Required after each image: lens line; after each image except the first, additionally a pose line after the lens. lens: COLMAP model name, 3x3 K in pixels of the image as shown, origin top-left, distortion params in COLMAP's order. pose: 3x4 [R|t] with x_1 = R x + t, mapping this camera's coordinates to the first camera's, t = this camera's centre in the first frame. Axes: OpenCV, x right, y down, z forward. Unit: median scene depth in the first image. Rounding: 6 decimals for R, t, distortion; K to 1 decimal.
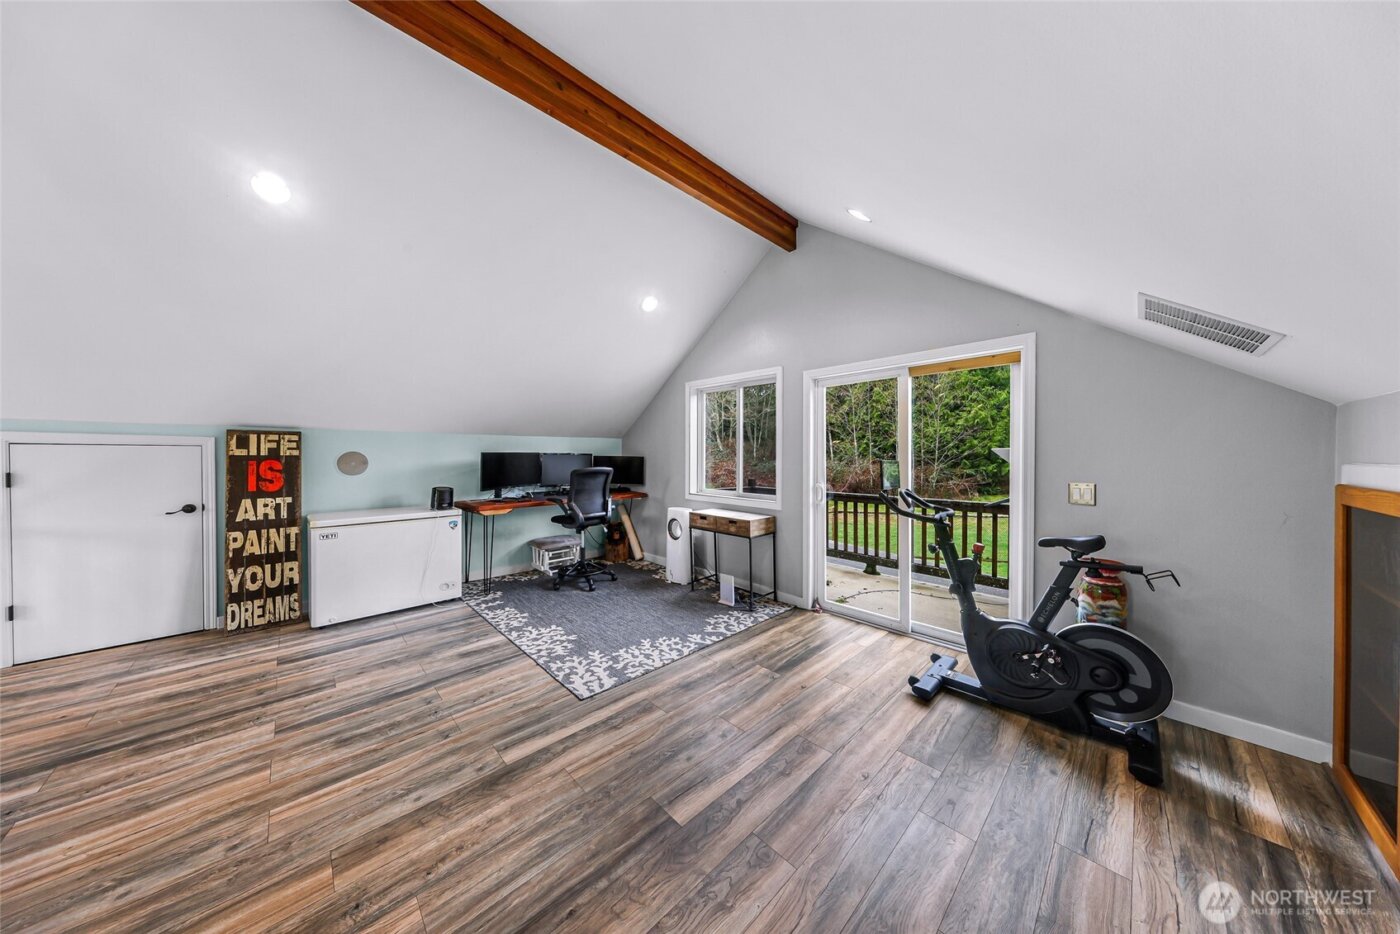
lens RADIAL K [[426.9, 0, 701.3], [0, 426.9, 460.5], [0, 0, 1]] dist [0.009258, 0.000106]
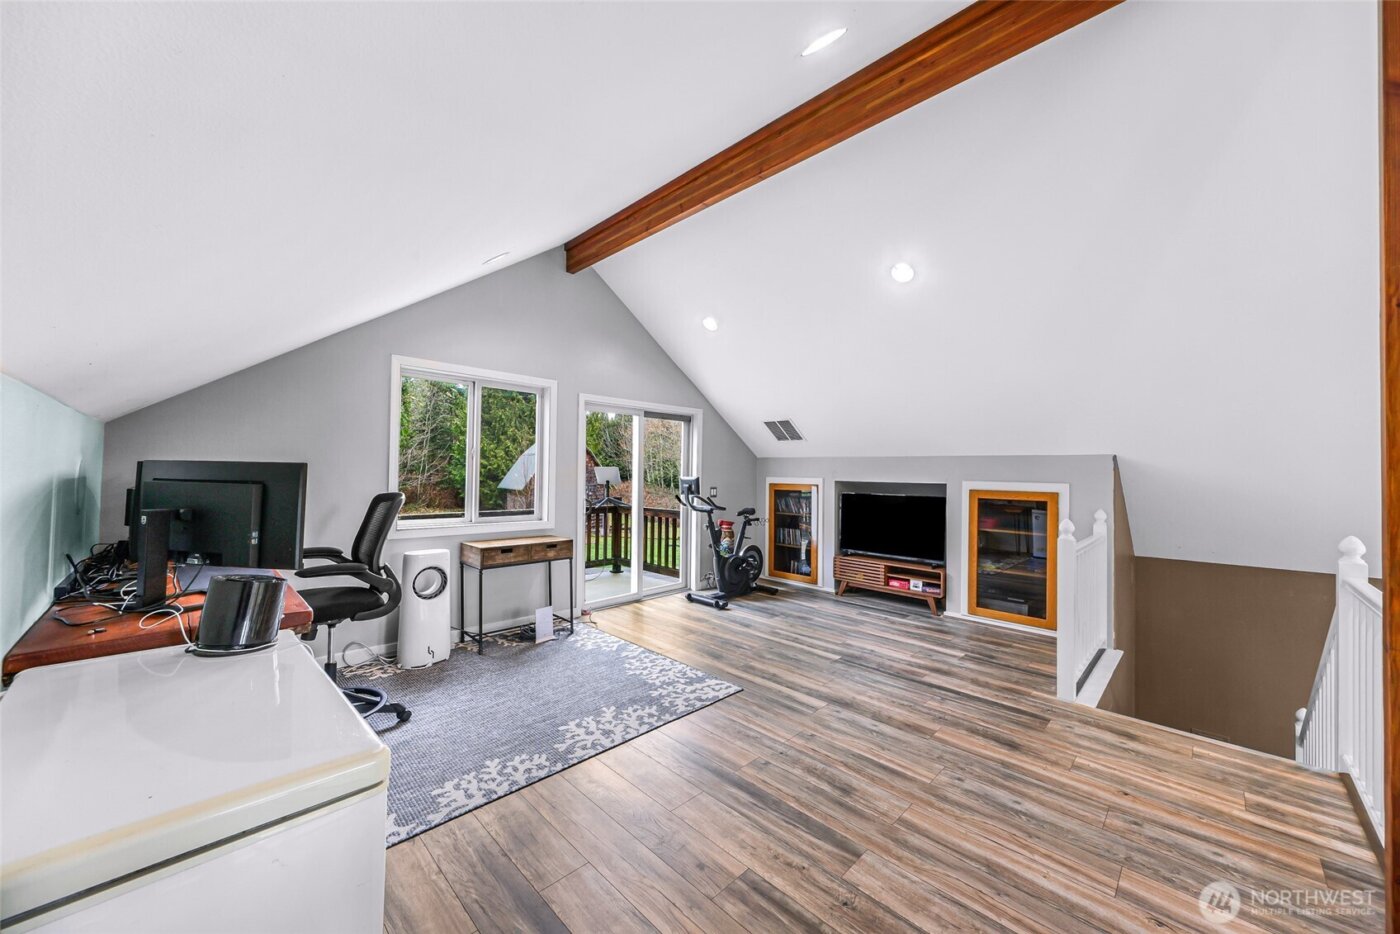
lens RADIAL K [[499.7, 0, 700.0], [0, 499.7, 467.0], [0, 0, 1]] dist [-0.000466, -0.000041]
pose [[-0.009953, 0.013865, 0.999854, -1.562376], [-0.001014, 0.999903, -0.013876, -0.016680], [-0.999950, -0.001152, -0.009938, 1.087155]]
